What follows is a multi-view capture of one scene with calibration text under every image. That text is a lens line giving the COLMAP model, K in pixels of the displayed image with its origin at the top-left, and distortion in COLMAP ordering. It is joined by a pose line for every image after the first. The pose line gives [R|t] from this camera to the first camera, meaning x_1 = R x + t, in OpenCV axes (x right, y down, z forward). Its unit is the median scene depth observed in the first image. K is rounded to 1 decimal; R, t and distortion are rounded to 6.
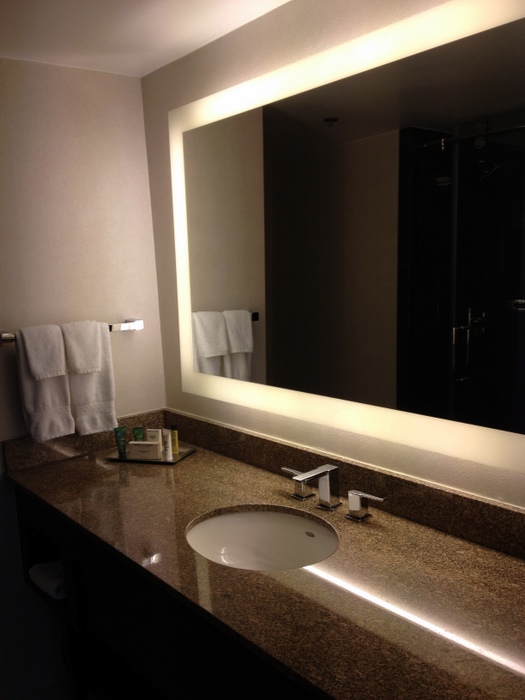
lens RADIAL K [[668.5, 0, 265.2], [0, 668.5, 349.8], [0, 0, 1]] dist [0.030487, 0.000000]
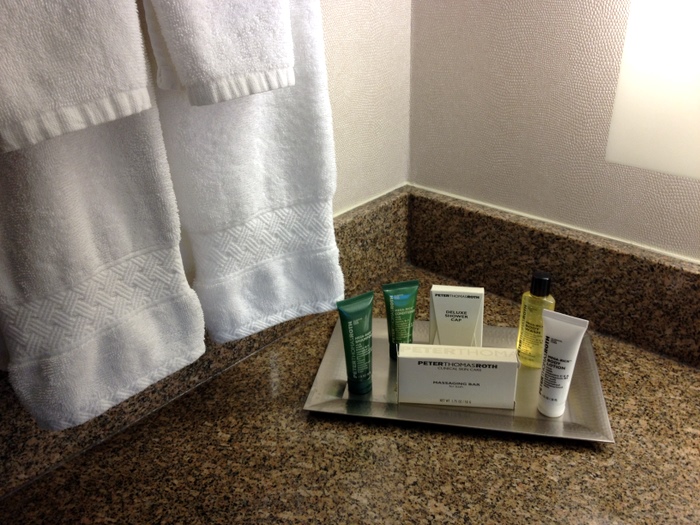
lens RADIAL K [[668.5, 0, 347.1], [0, 668.5, 266.0], [0, 0, 1]] dist [0.030487, 0.000000]
pose [[0.987144, -0.051186, 0.151417, -0.269921], [-0.001361, 0.944609, 0.328195, 0.015952], [-0.159829, -0.324182, 0.932395, 0.779693]]
